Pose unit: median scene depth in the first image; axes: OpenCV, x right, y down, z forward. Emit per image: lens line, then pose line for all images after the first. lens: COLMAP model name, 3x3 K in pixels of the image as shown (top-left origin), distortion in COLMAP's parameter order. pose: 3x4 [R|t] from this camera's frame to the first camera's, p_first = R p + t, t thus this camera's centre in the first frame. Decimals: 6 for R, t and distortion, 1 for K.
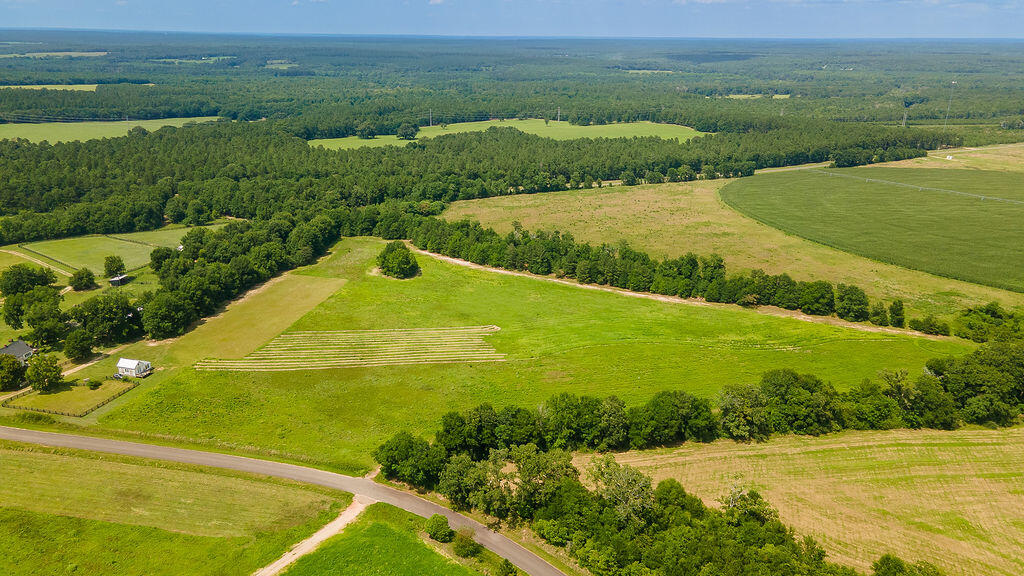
lens RADIAL K [[724.2, 0, 512.0], [0, 724.2, 288.0], [0, 0, 1]] dist [0.029621, 0.001853]
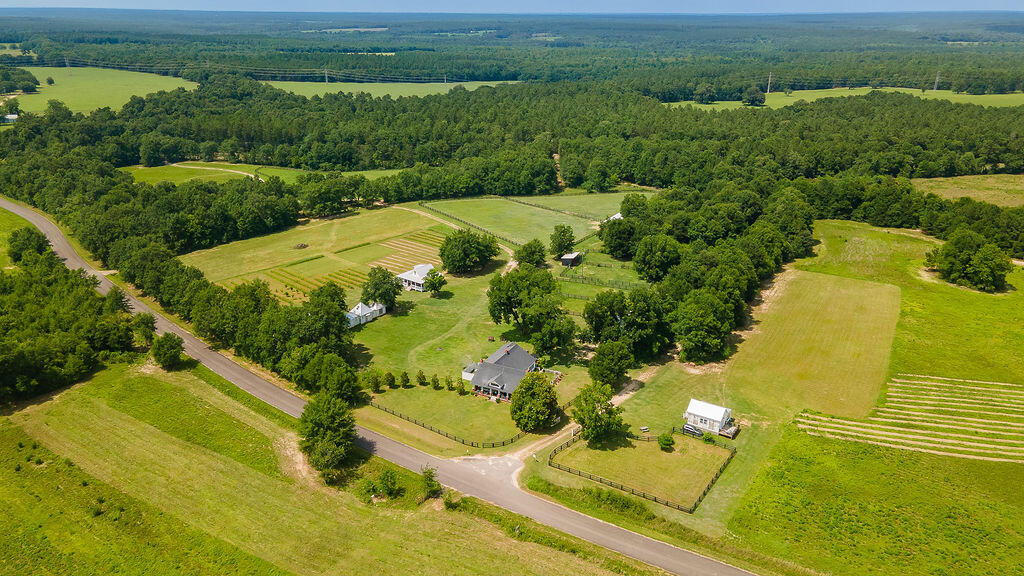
lens RADIAL K [[724.2, 0, 512.0], [0, 724.2, 288.0], [0, 0, 1]] dist [0.029621, 0.001853]
pose [[0.953580, 0.097483, -0.284927, -0.304258], [-0.090066, 0.995170, 0.039052, -0.003637], [0.287357, -0.011577, 0.957753, 0.222837]]
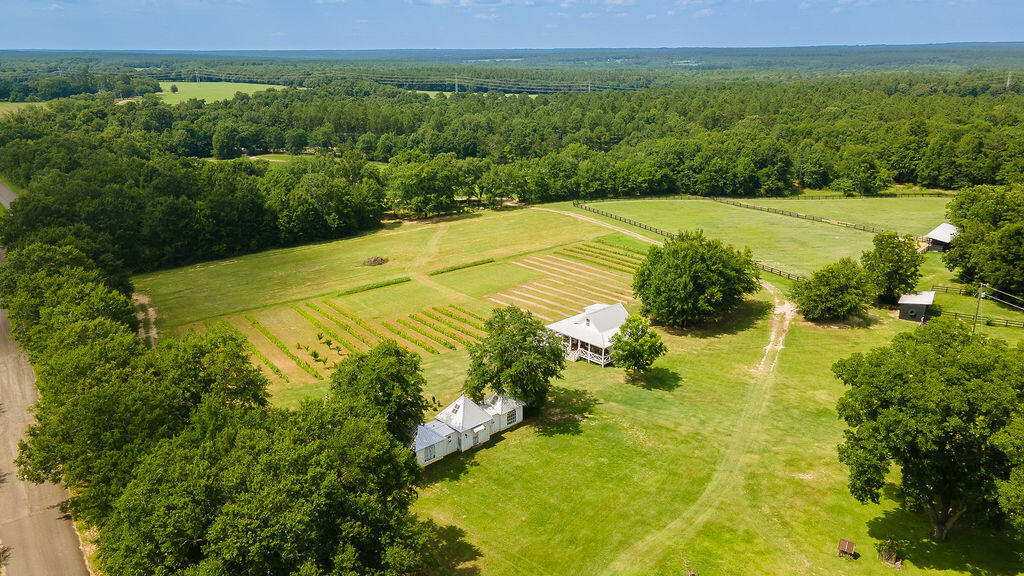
lens RADIAL K [[724.2, 0, 512.0], [0, 724.2, 288.0], [0, 0, 1]] dist [0.029621, 0.001853]
pose [[0.887416, 0.121770, -0.444595, -0.442161], [-0.130519, 0.991385, 0.011014, 0.001873], [0.442106, 0.048254, 0.895664, 0.485683]]
